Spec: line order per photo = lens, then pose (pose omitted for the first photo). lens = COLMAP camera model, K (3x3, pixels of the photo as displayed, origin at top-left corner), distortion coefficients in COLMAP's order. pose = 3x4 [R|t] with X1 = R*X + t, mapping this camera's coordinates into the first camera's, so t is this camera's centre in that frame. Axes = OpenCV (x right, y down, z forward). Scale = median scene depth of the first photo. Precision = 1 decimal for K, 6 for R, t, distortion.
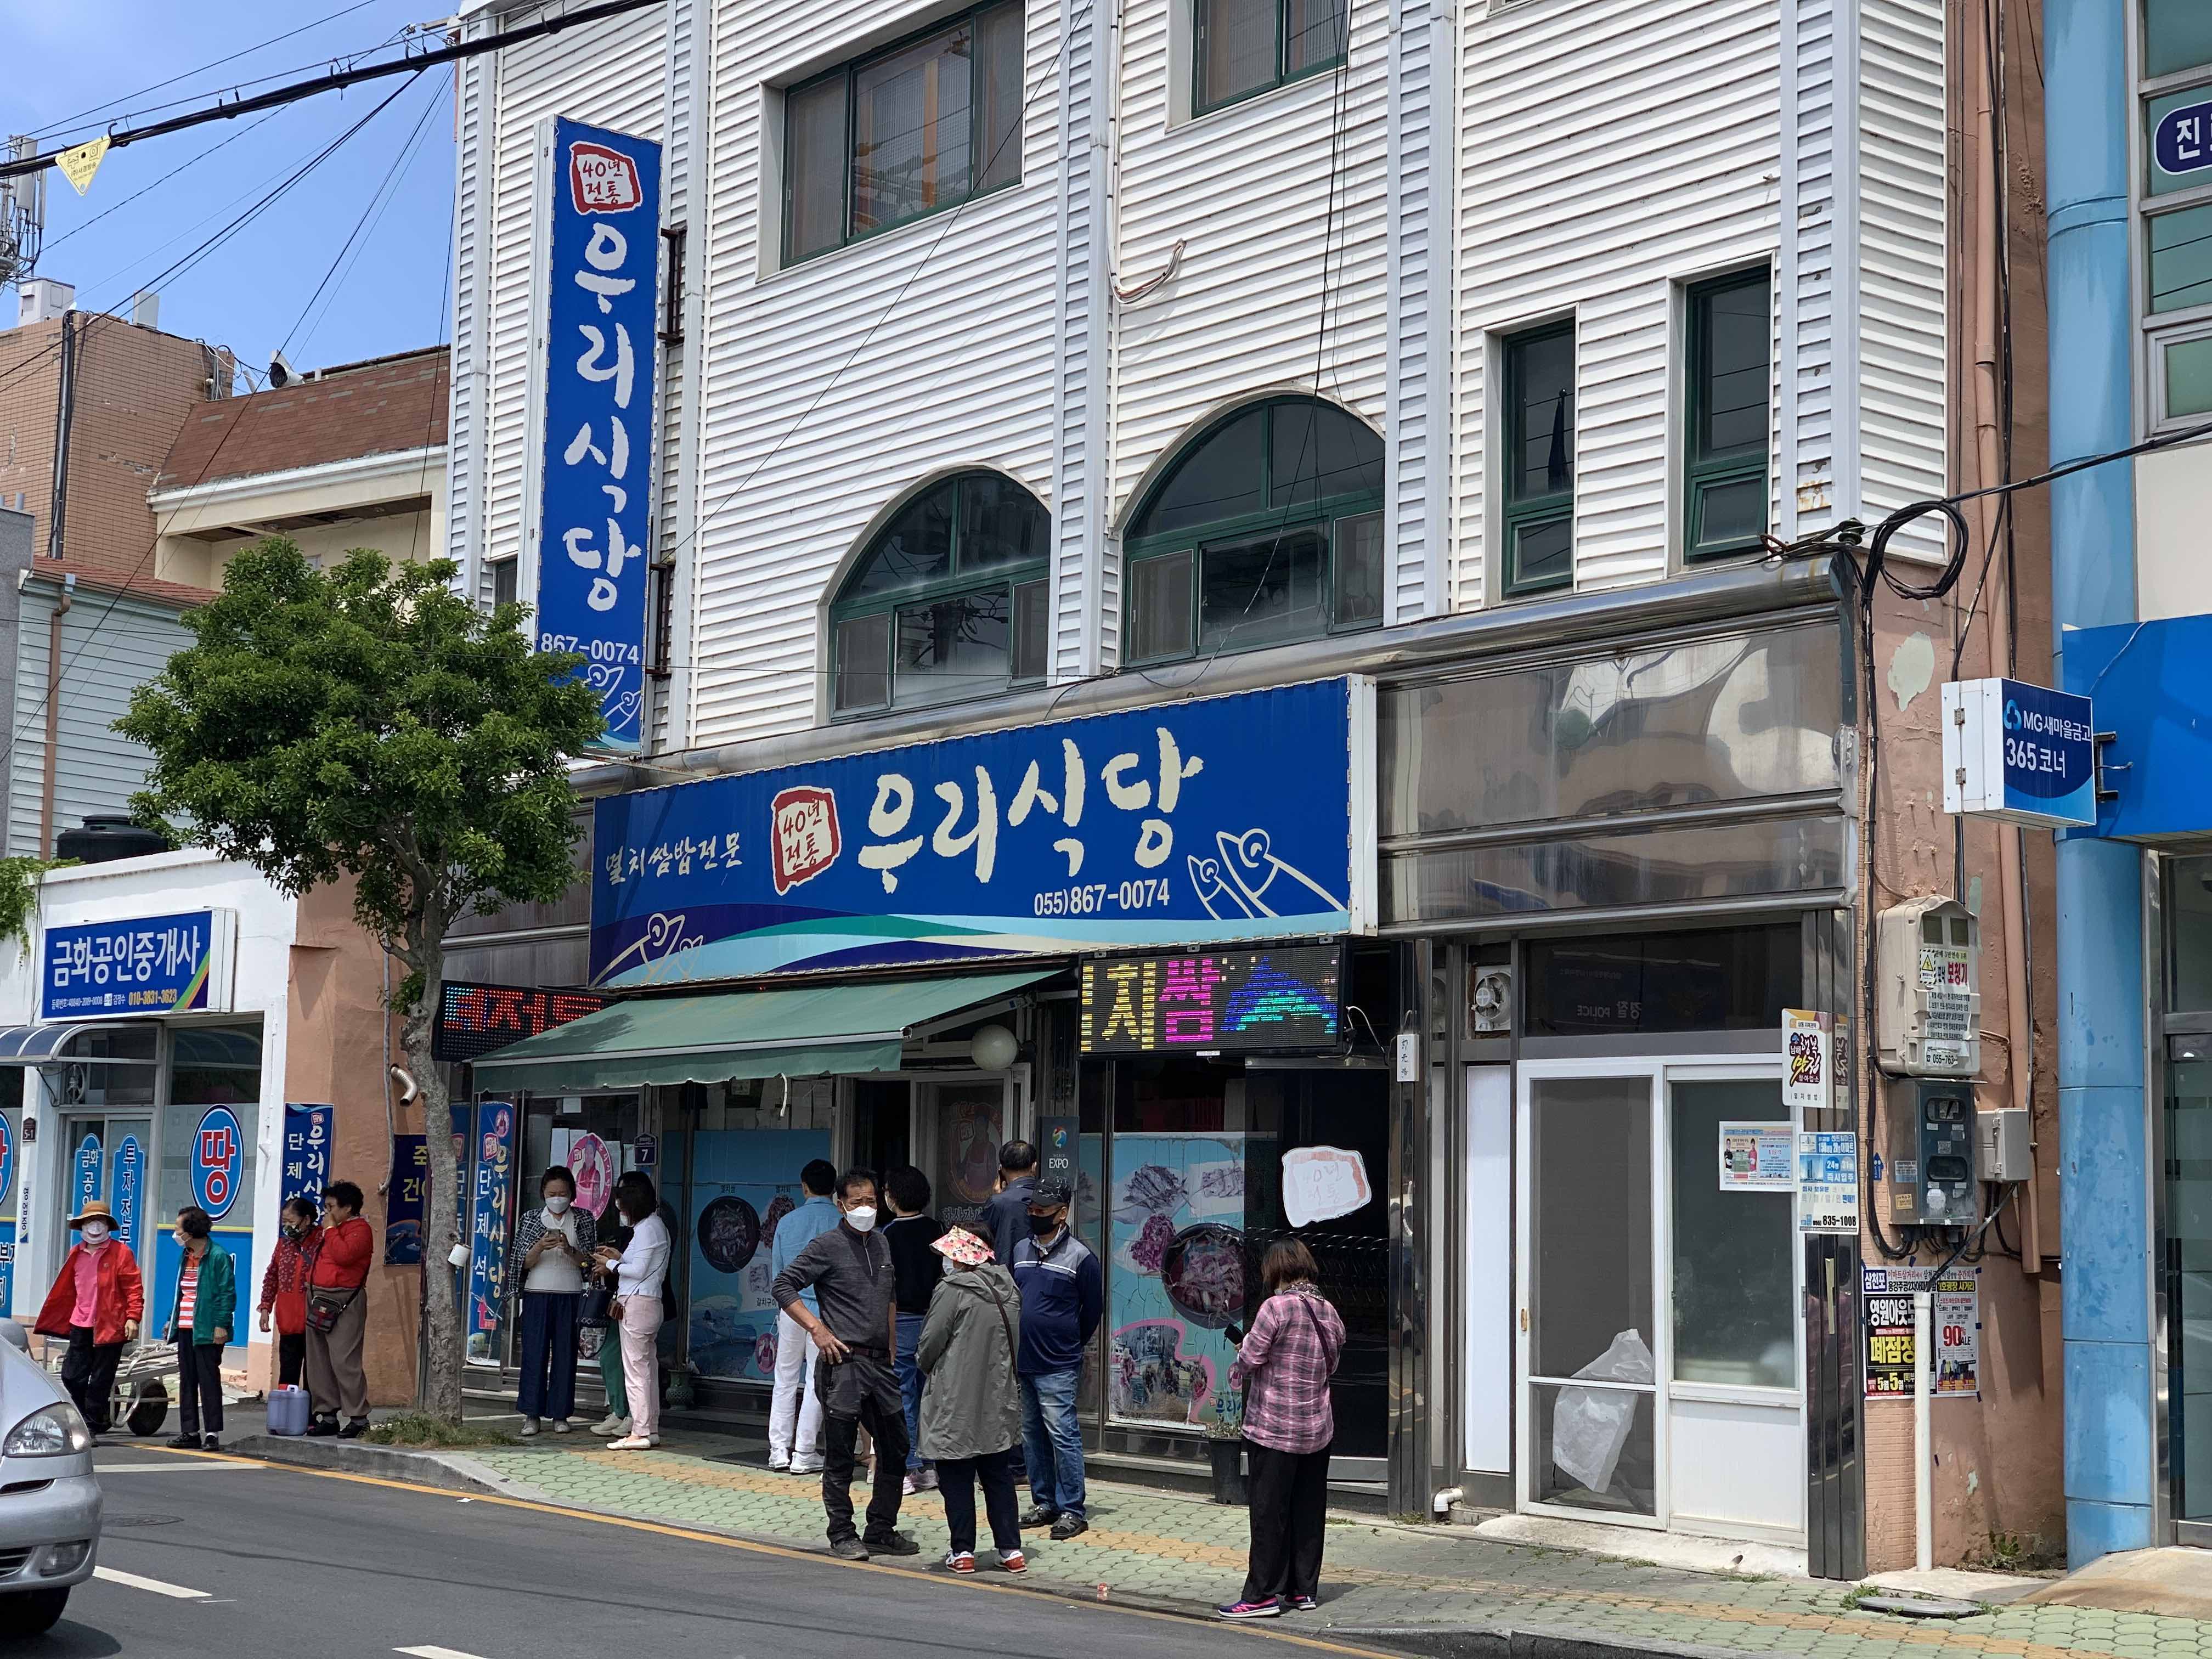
lens RADIAL K [[3367.4, 0, 1106.0], [0, 3367.4, 829.5], [0, 0, 1]] dist [0.129046, -0.747806]
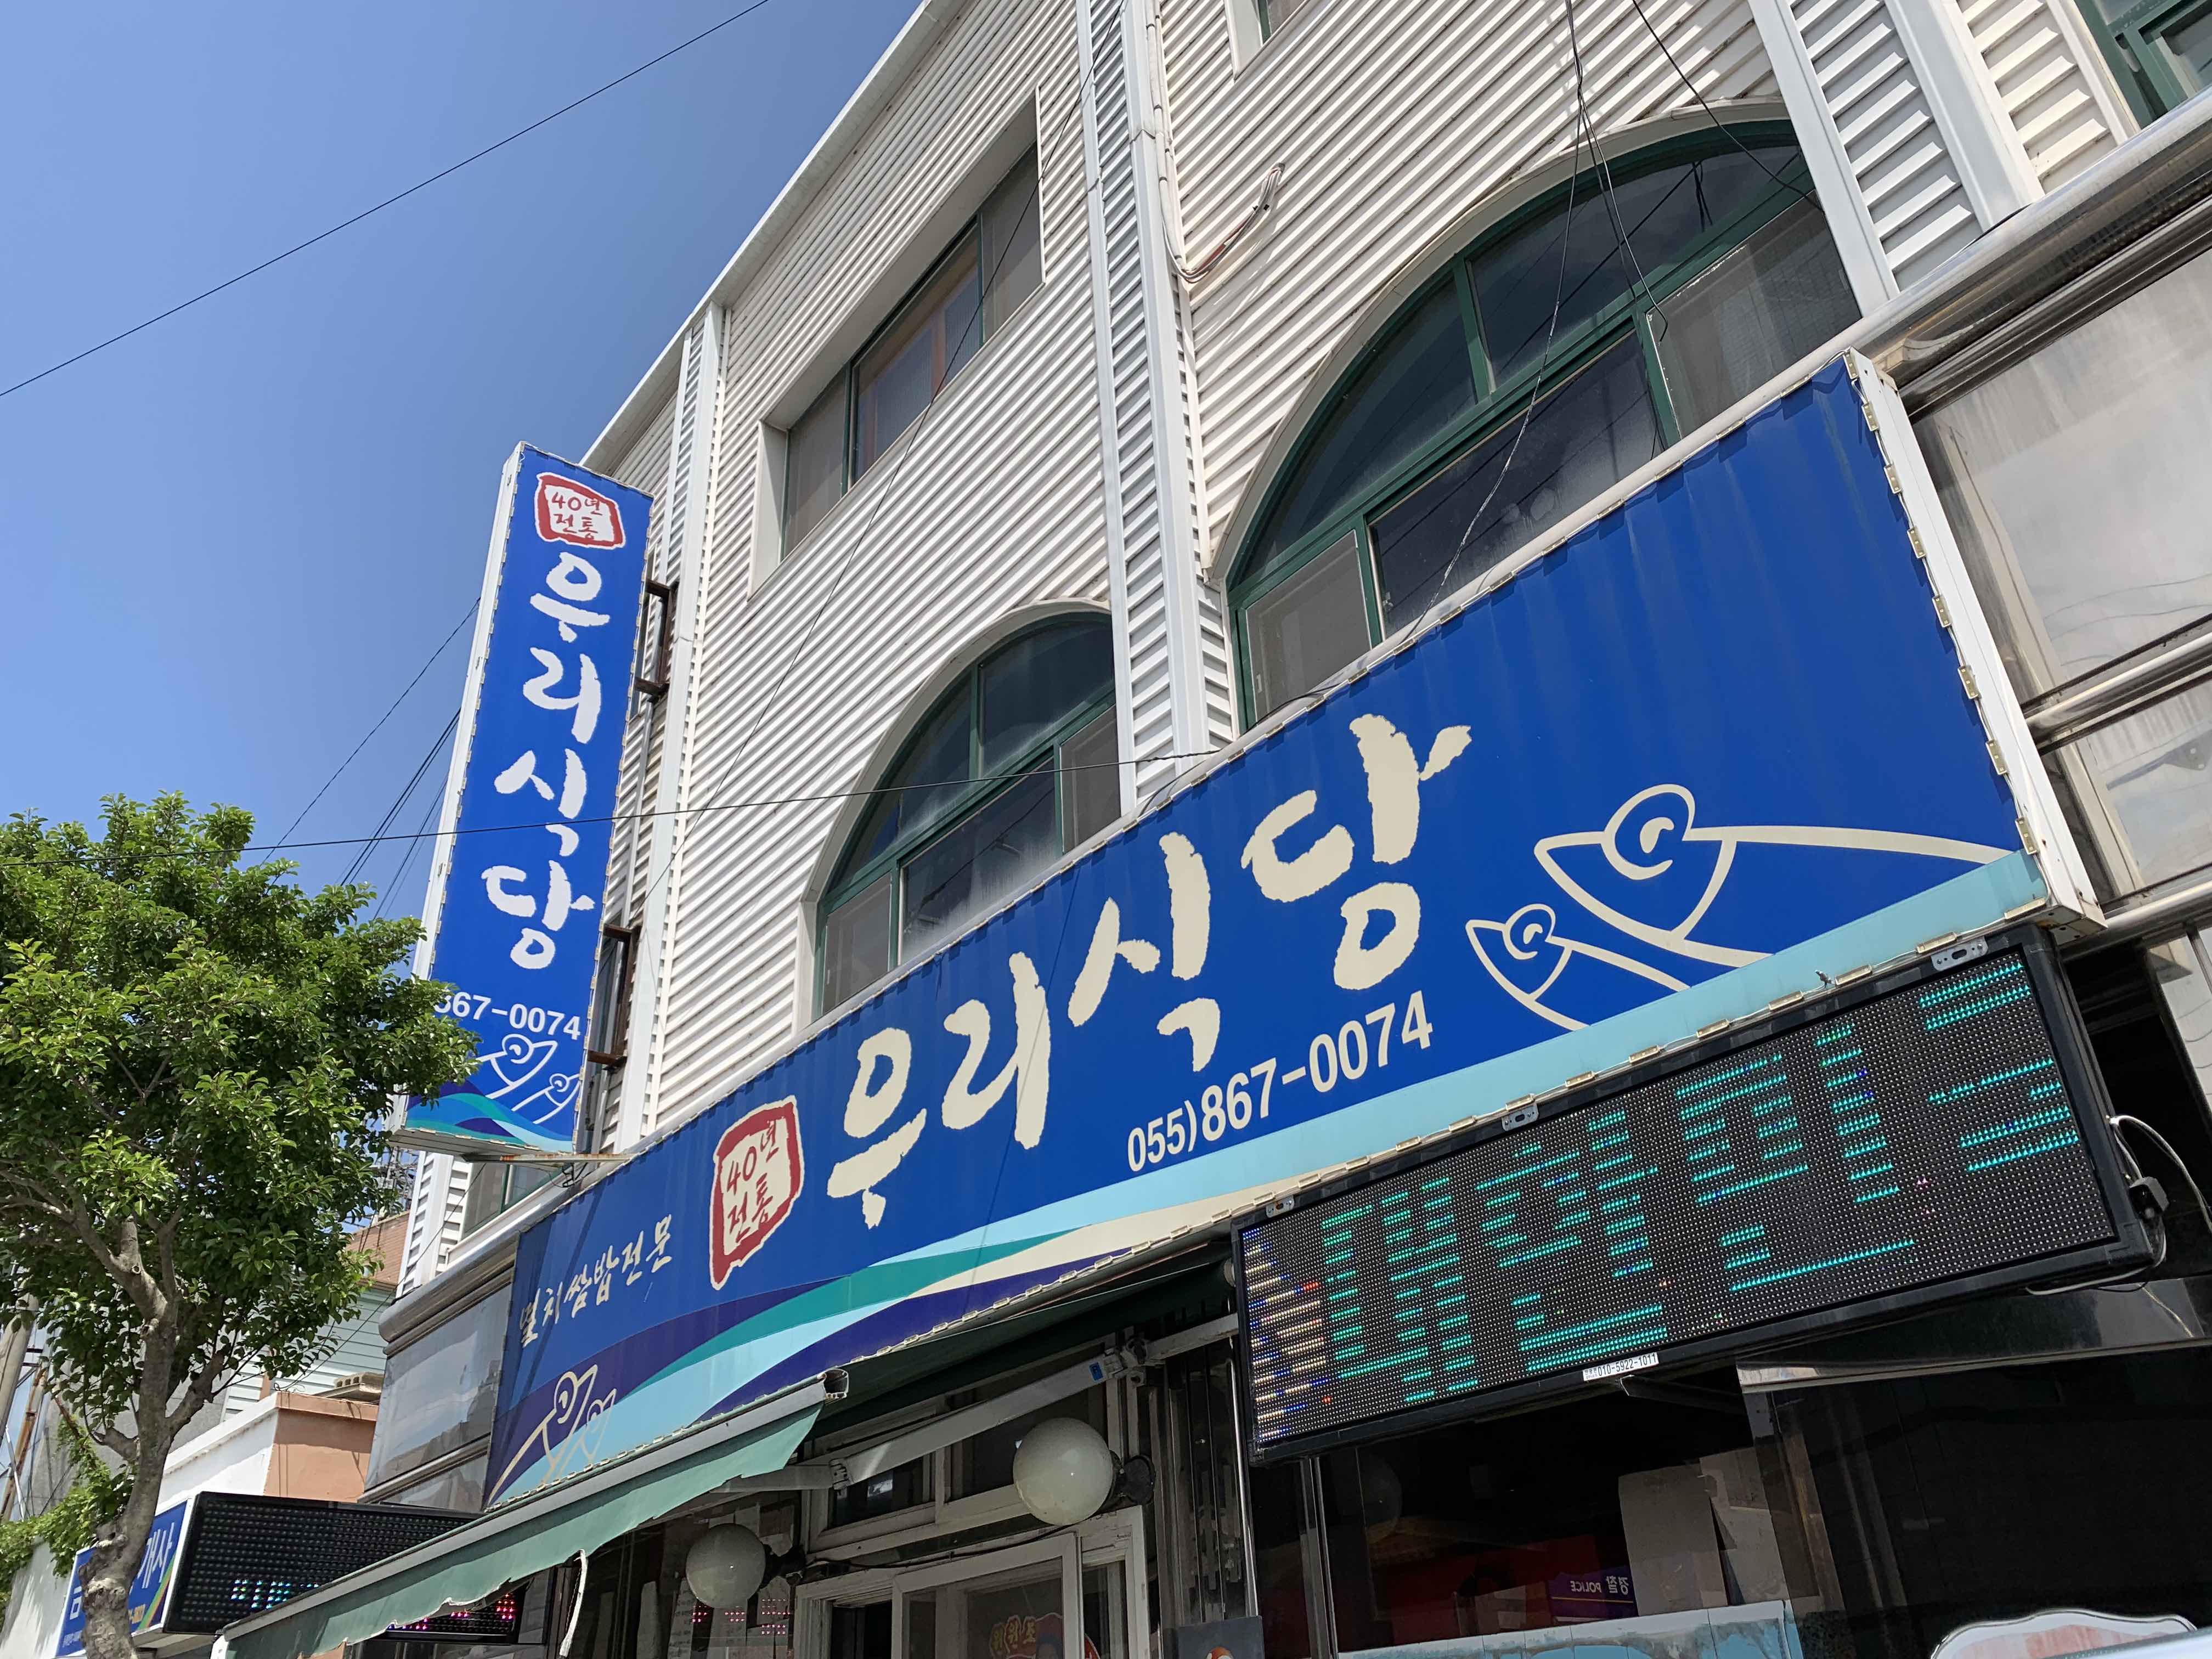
lens RADIAL K [[1639.1, 0, 1106.0], [0, 1639.1, 829.5], [0, 0, 1]] dist [0.198964, -0.492317]
pose [[0.997727, -0.067175, 0.005304, -0.022161], [0.063590, 0.912604, -0.403868, 0.076481], [0.022289, 0.403287, 0.914802, 0.736970]]
